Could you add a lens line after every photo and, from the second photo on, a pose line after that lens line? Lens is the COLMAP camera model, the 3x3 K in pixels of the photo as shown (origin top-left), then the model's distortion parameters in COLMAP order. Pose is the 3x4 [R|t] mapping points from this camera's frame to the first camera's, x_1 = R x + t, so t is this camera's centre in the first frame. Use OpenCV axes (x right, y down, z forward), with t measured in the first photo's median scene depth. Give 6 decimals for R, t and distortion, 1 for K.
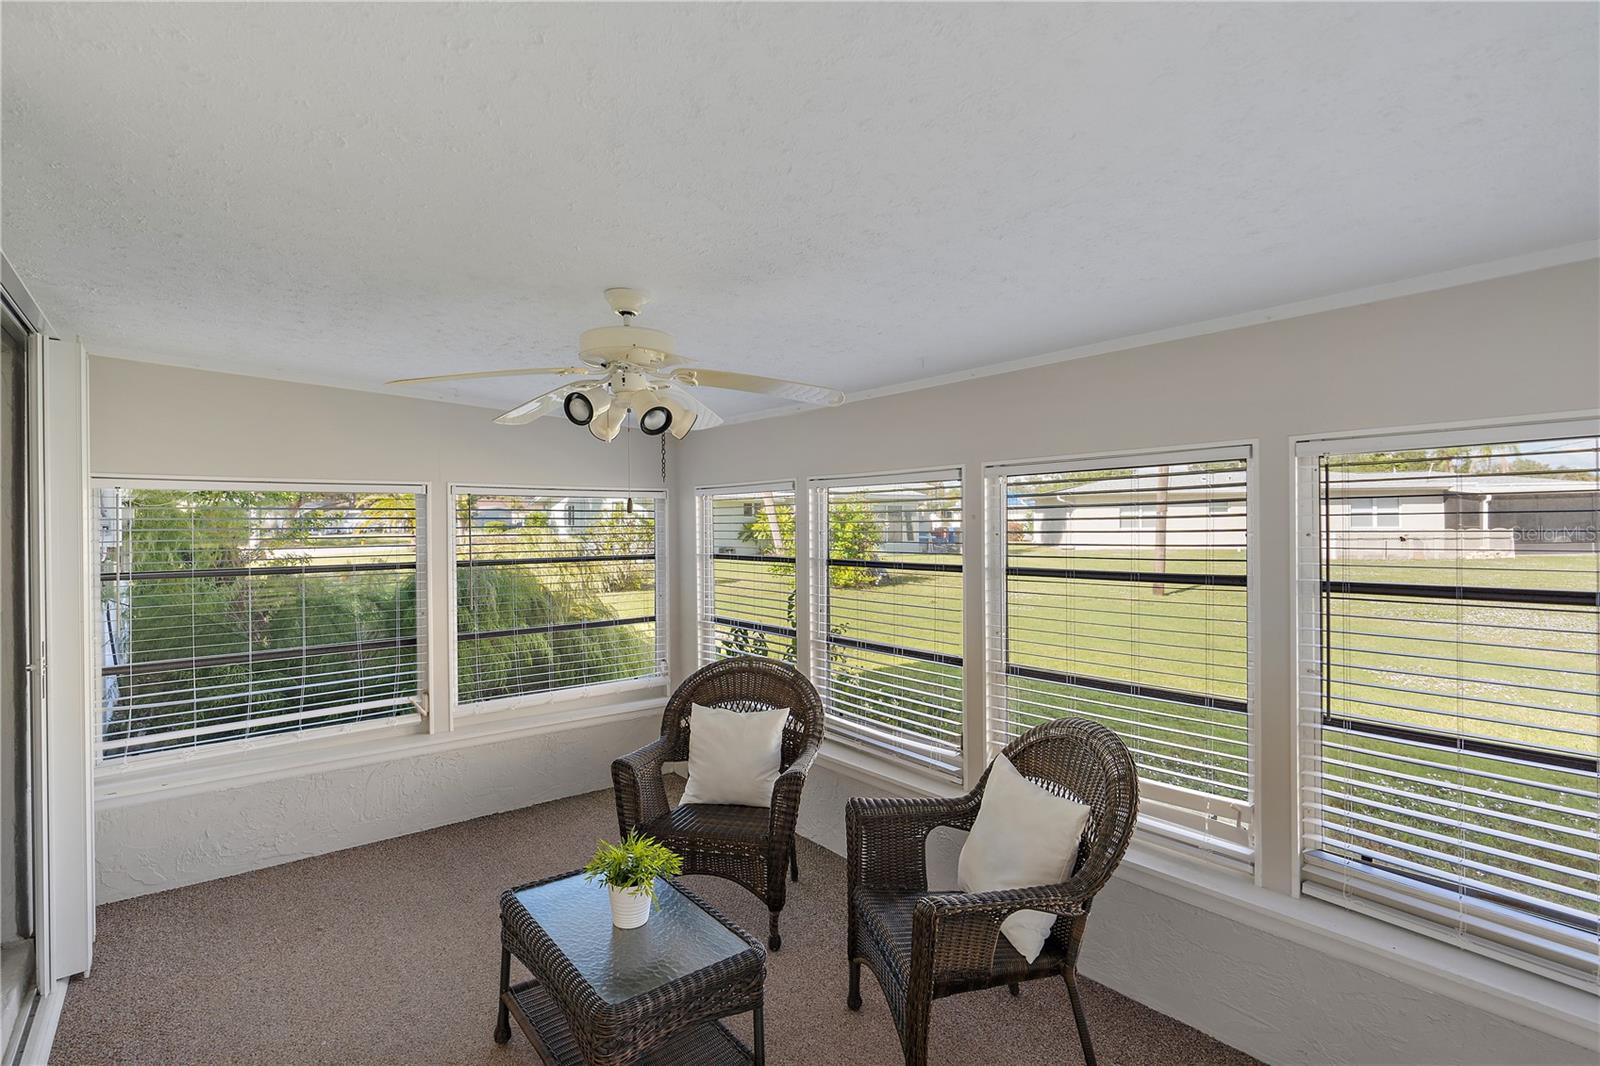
lens RADIAL K [[754.8, 0, 800.0], [0, 754.8, 533.0], [0, 0, 1]] dist [0.001675, 0.000039]
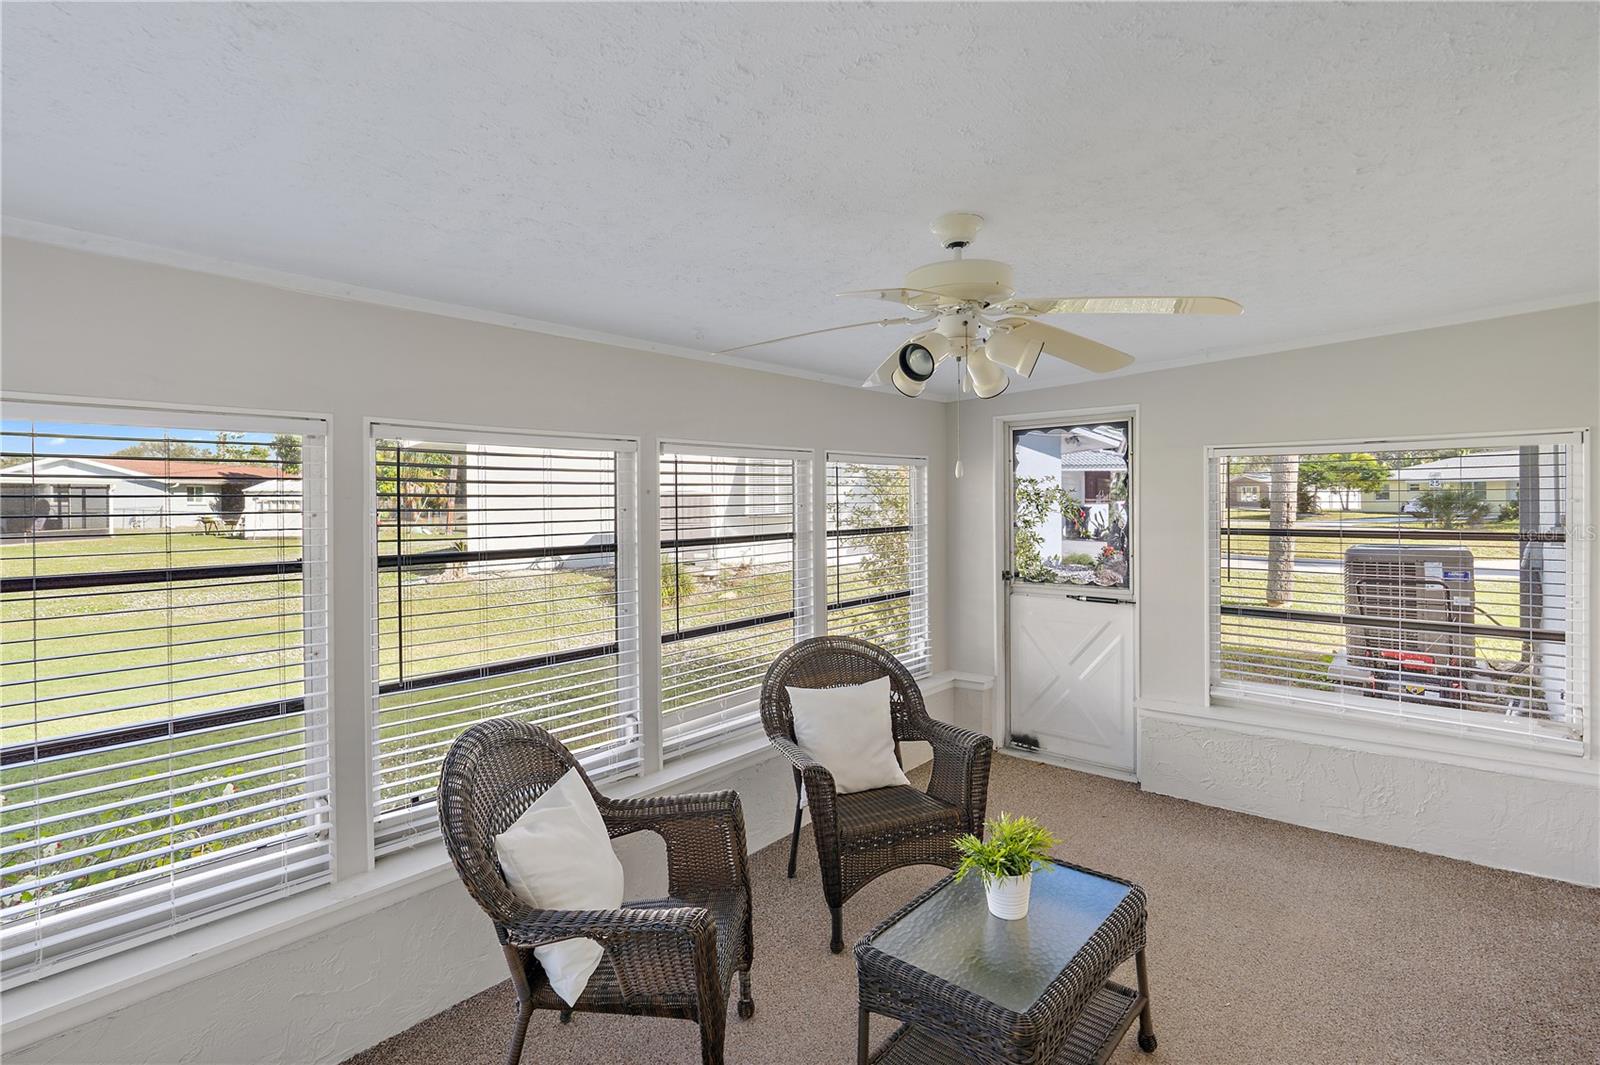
lens RADIAL K [[782.0, 0, 801.9], [0, 782.0, 507.6], [0, 0, 1]] dist [-0.000084, 0.000186]
pose [[-0.166247, 0.002236, 0.986082, -0.503358], [0.017254, 0.999851, 0.000642, 0.001184], [-0.985933, 0.017121, -0.166261, 0.611114]]
